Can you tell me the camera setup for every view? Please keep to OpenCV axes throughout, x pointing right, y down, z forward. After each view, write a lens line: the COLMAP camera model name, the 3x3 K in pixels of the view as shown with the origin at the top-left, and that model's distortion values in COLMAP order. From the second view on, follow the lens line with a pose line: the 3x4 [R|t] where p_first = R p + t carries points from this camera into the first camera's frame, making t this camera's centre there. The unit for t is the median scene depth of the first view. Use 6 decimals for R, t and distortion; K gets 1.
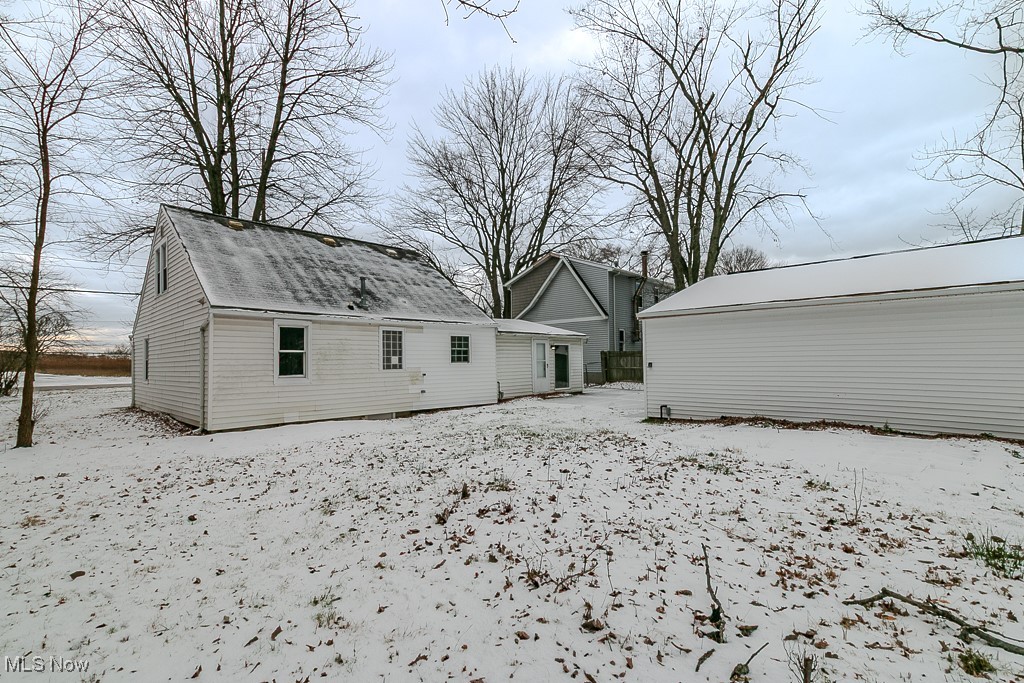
lens RADIAL K [[467.8, 0, 511.1], [0, 467.8, 334.1], [0, 0, 1]] dist [-0.000665, 0.000058]
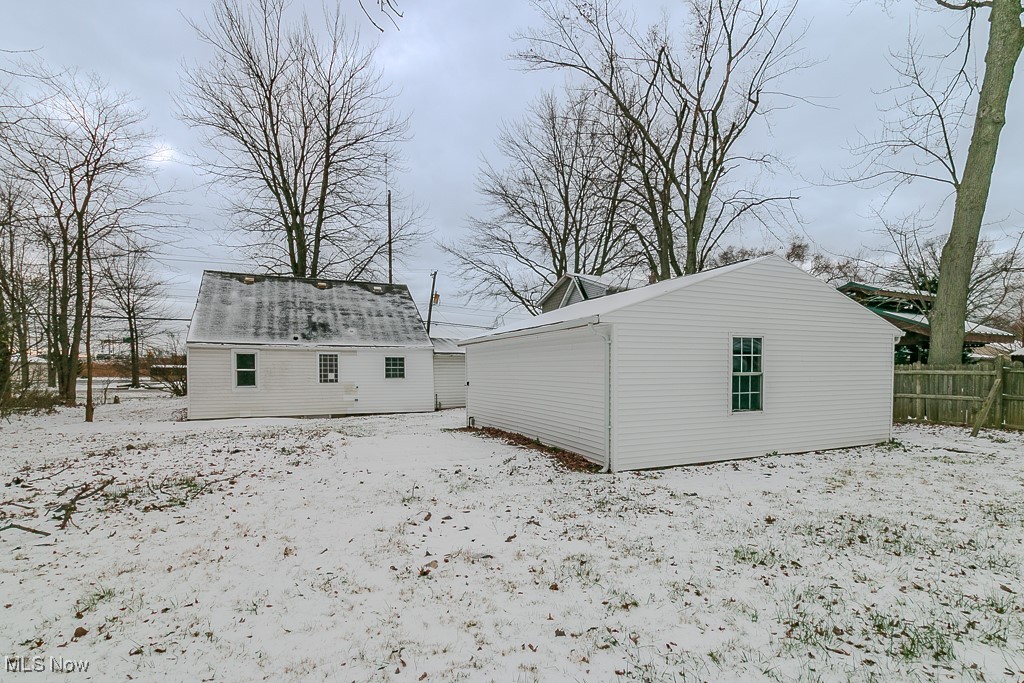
lens RADIAL K [[478.6, 0, 516.0], [0, 478.6, 368.4], [0, 0, 1]] dist [-0.000188, -0.000162]
pose [[0.936550, 0.006941, -0.350464, 0.706156], [0.010721, 0.998769, 0.048431, -0.026607], [0.350369, -0.049115, 0.935323, -0.100845]]
